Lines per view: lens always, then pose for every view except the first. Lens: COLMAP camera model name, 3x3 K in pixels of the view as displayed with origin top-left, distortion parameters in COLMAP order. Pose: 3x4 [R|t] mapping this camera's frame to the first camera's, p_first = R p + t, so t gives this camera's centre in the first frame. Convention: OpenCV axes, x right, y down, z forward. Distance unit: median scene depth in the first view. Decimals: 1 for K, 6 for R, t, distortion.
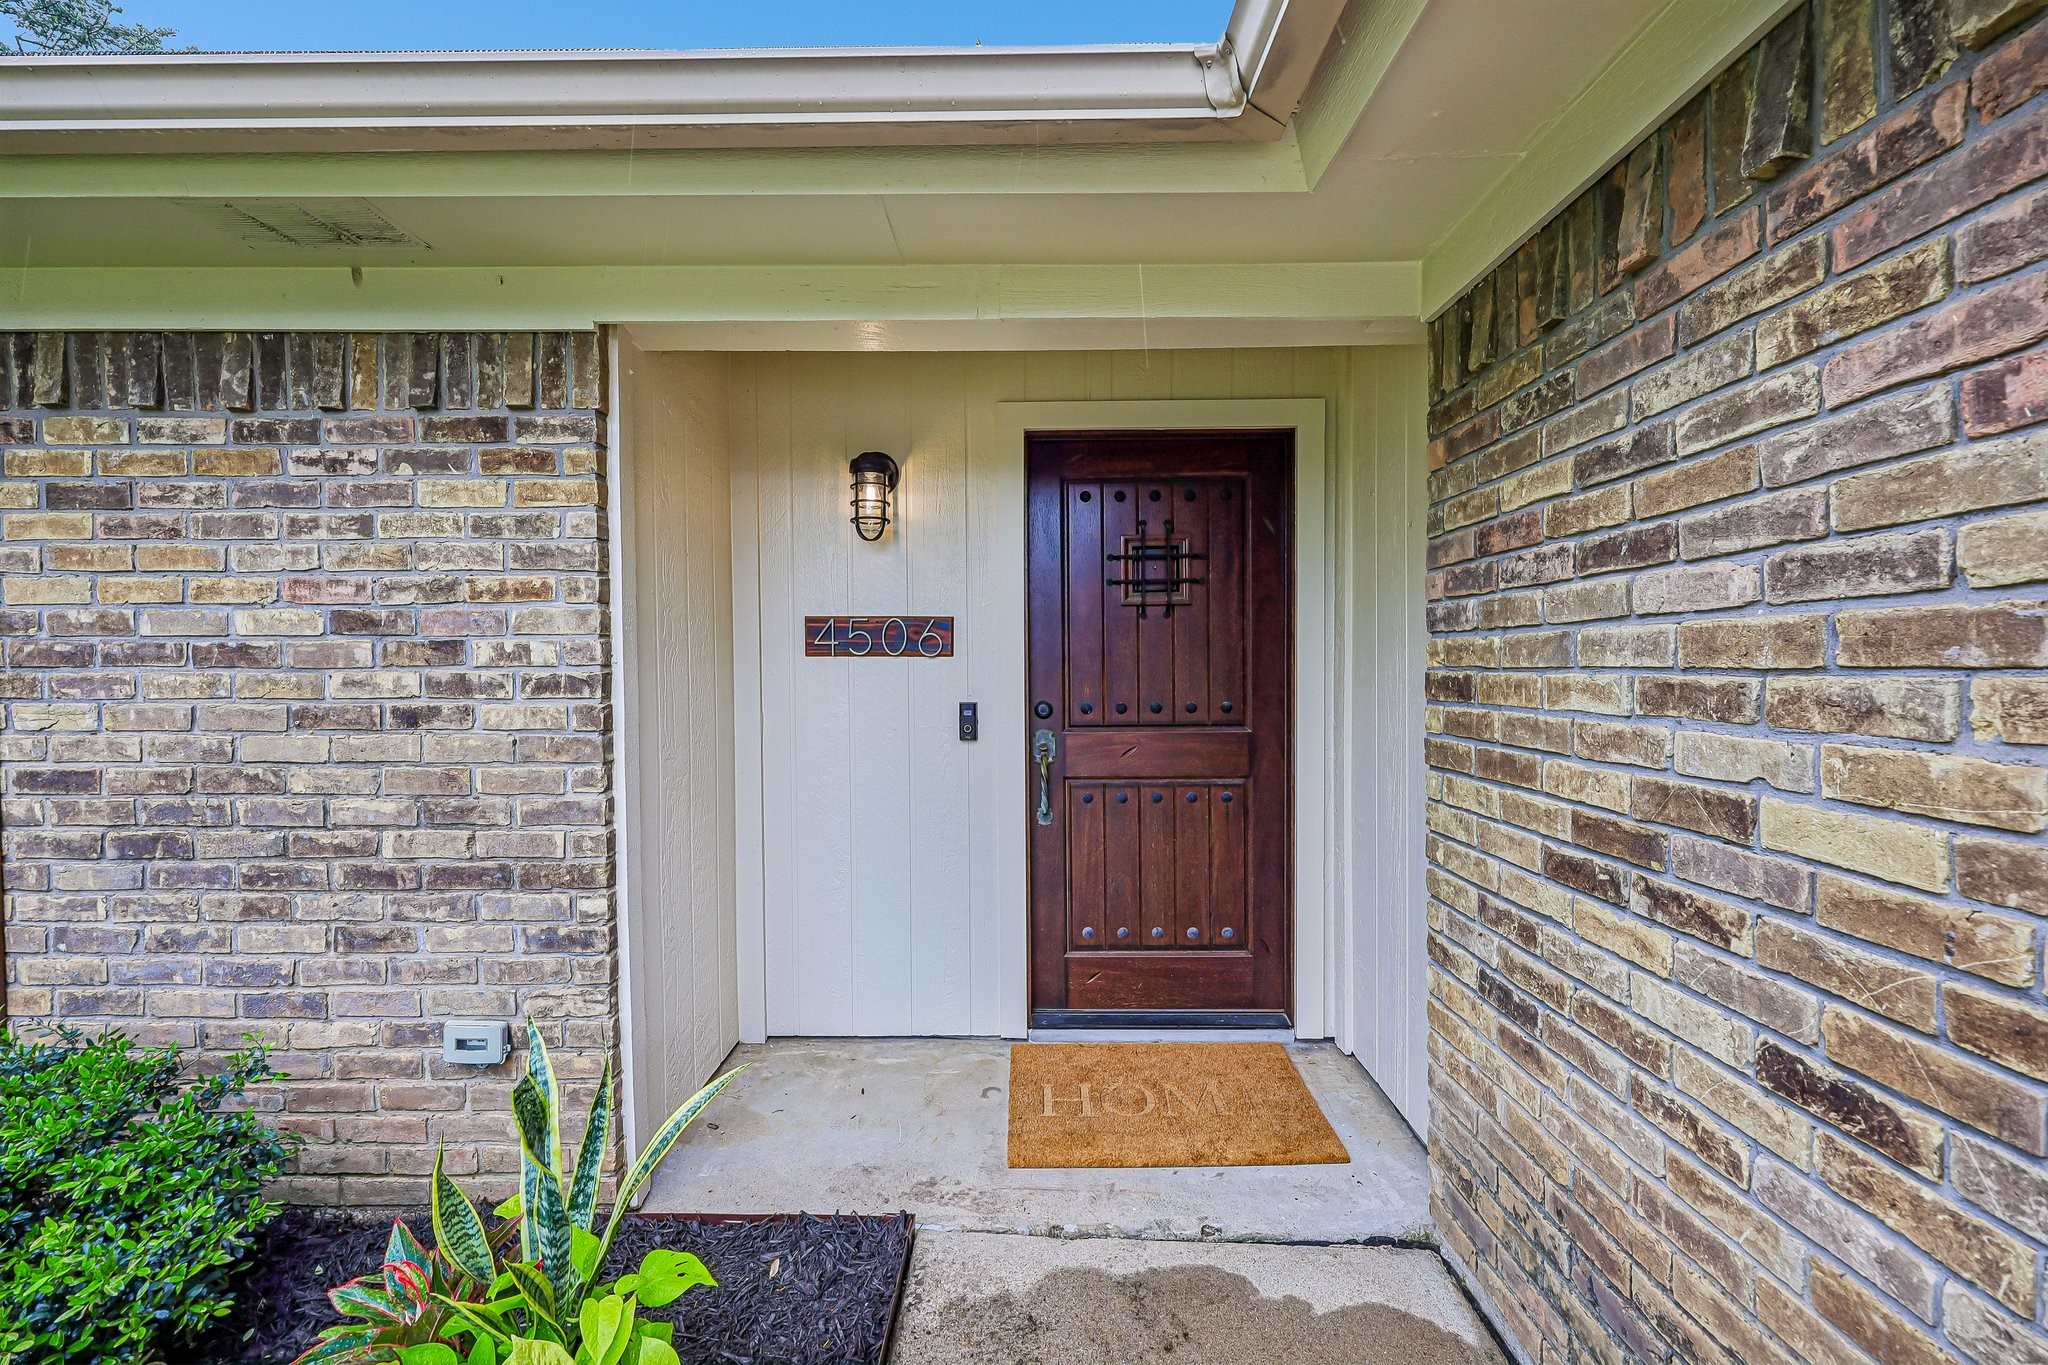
lens RADIAL K [[822.9, 0, 1024.0], [0, 822.9, 682.5], [0, 0, 1]] dist [-0.000664, -0.000038]
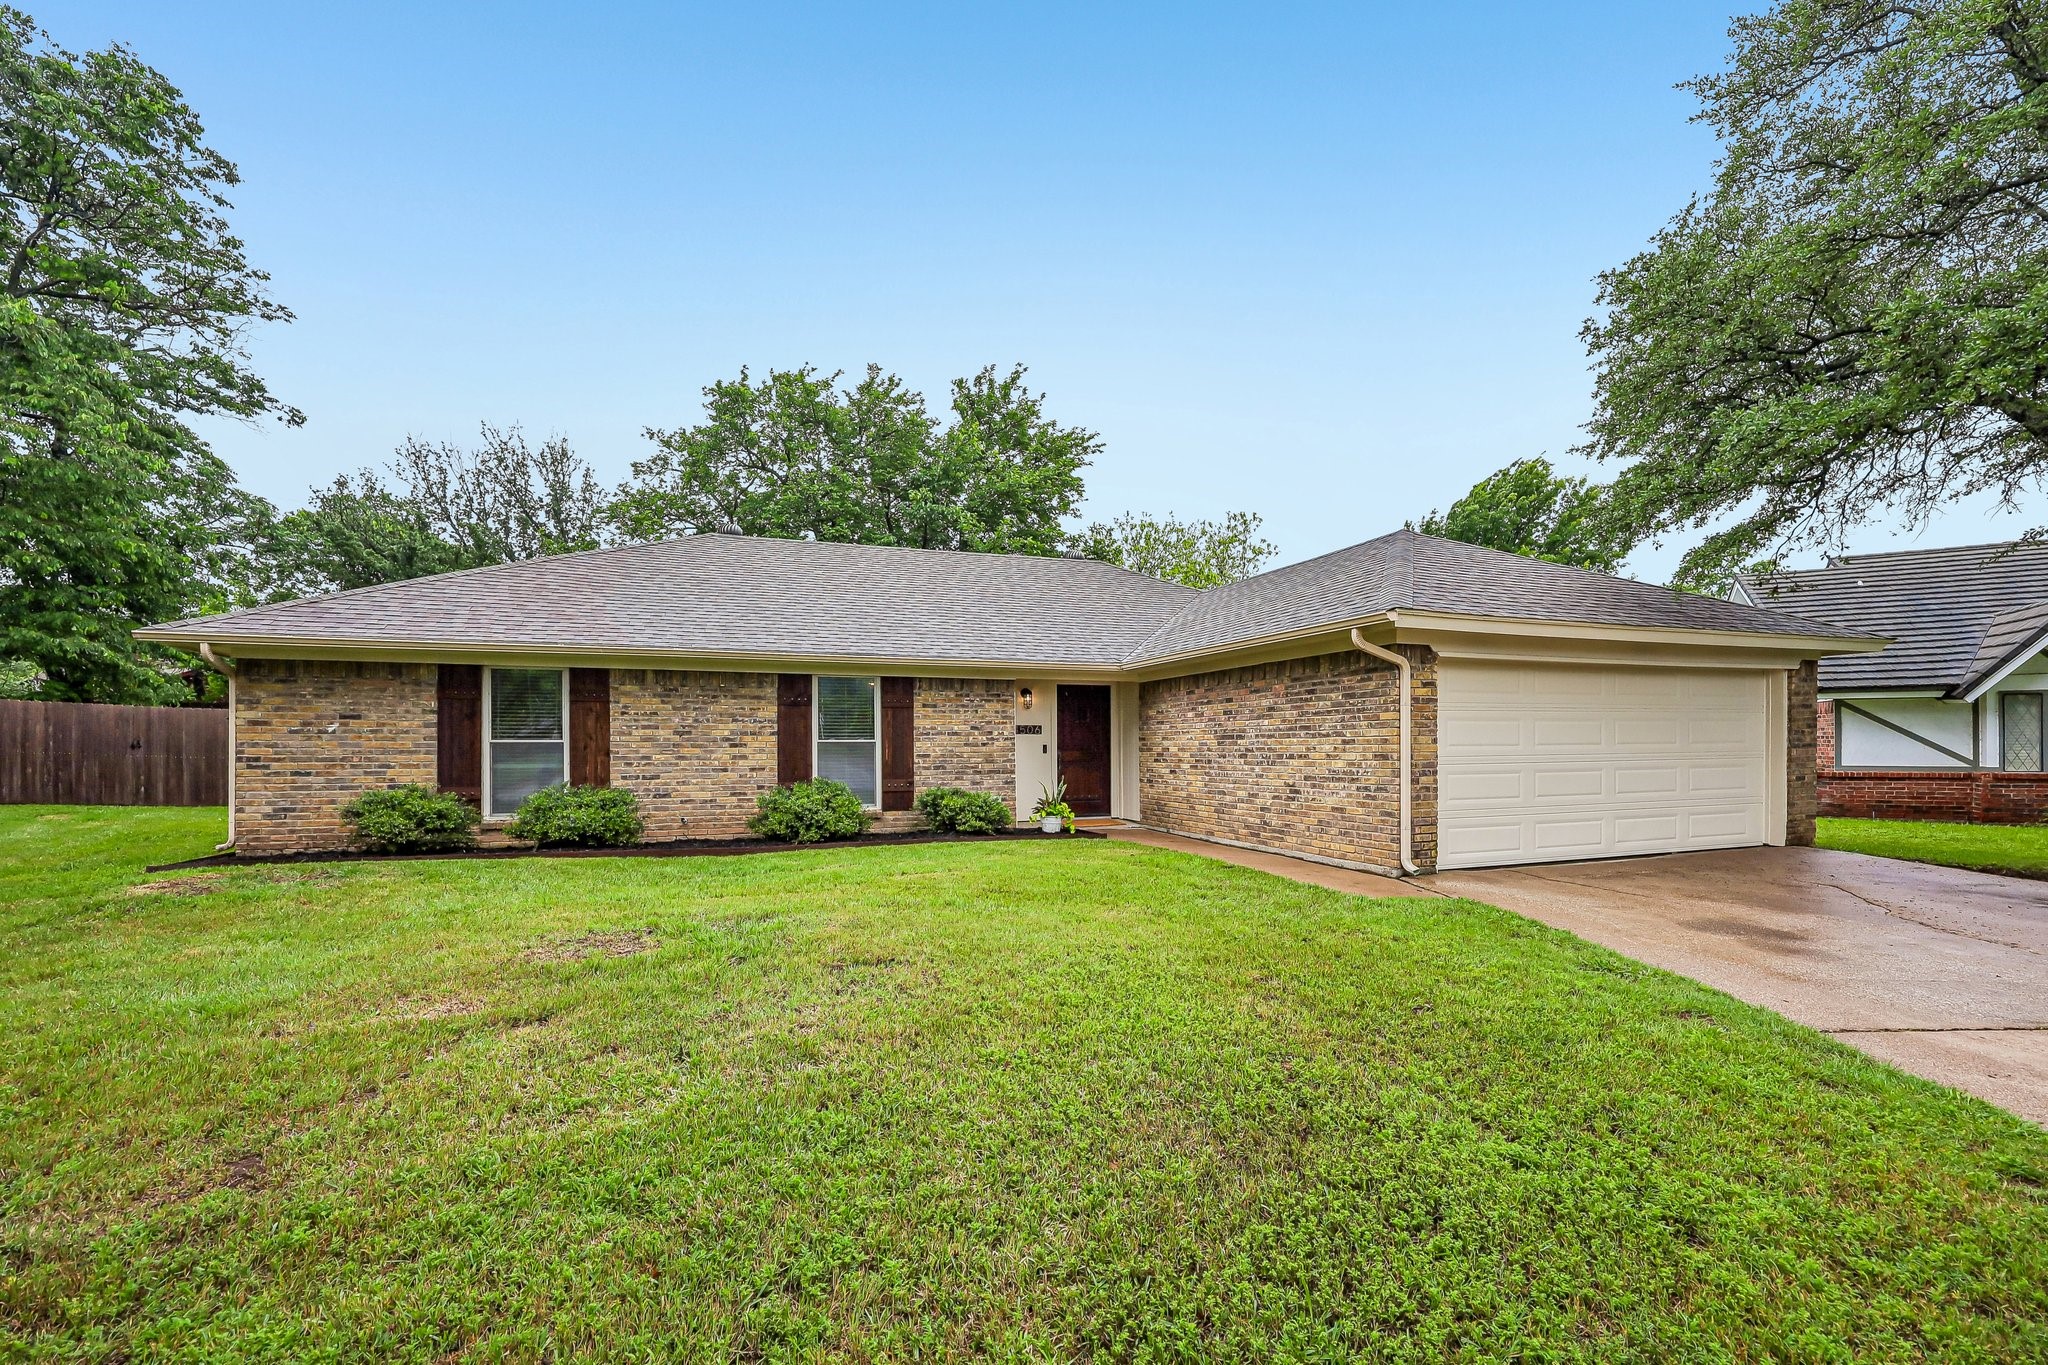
lens RADIAL K [[850.6, 0, 1025.6], [0, 850.6, 737.9], [0, 0, 1]] dist [0.000957, -0.000399]
pose [[0.935070, 0.001050, 0.354462, -2.599928], [0.009105, 0.999595, -0.026979, 0.161389], [-0.354346, 0.028454, 0.934681, -4.726390]]
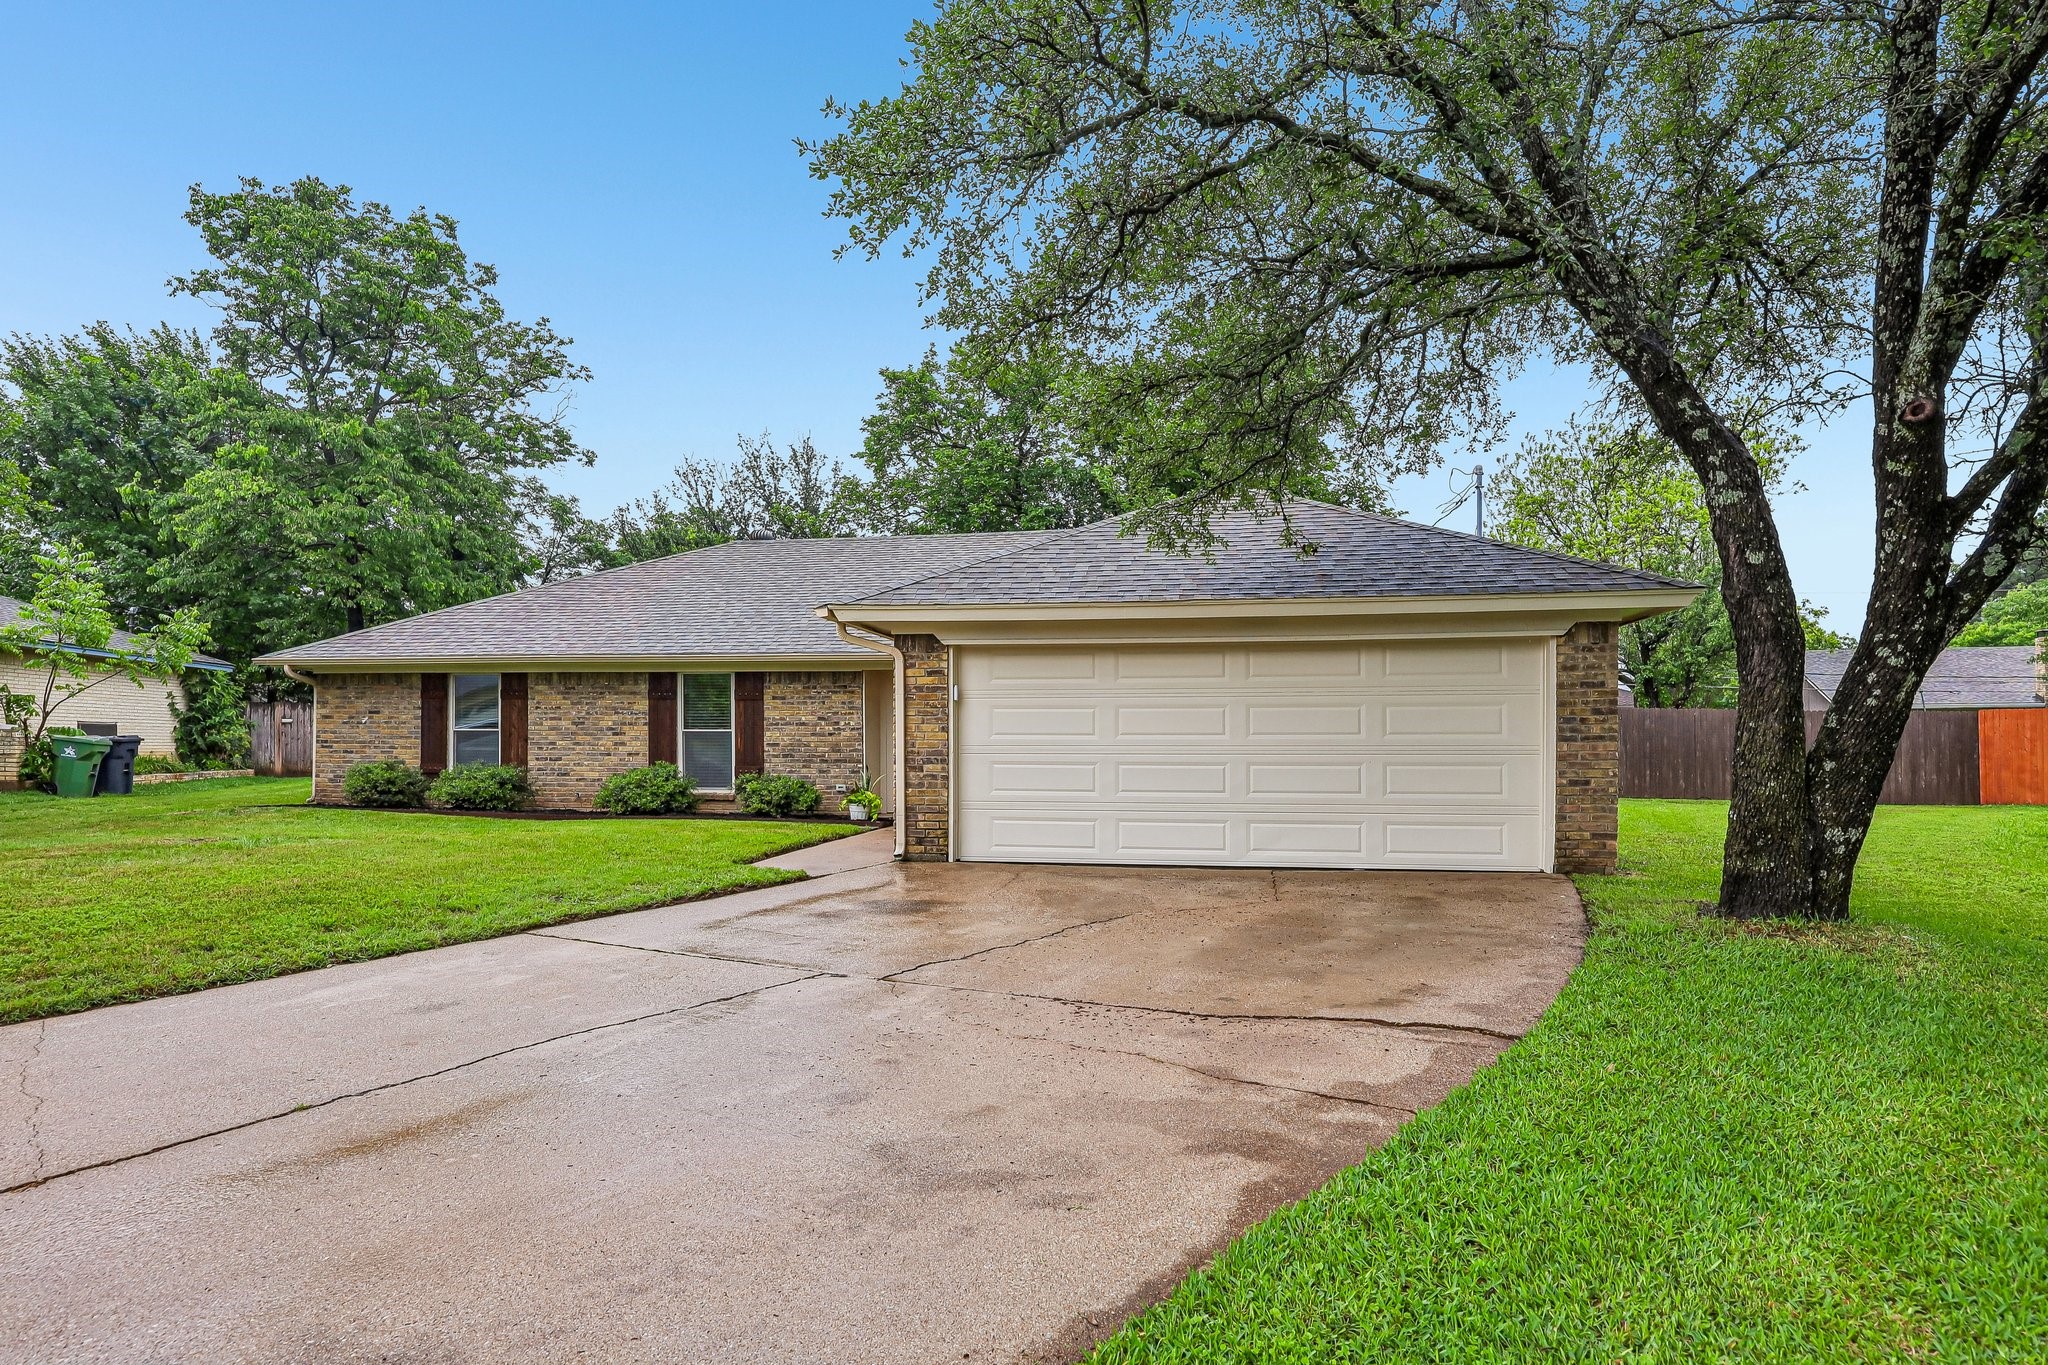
lens RADIAL K [[1080.9, 0, 1024.3], [0, 1080.9, 740.7], [0, 0, 1]] dist [0.000968, 0.000461]
pose [[0.989486, 0.004837, -0.144544, 1.812420], [-0.007806, 0.999770, -0.019983, 0.238035], [0.144415, 0.020901, 0.989297, -6.658924]]
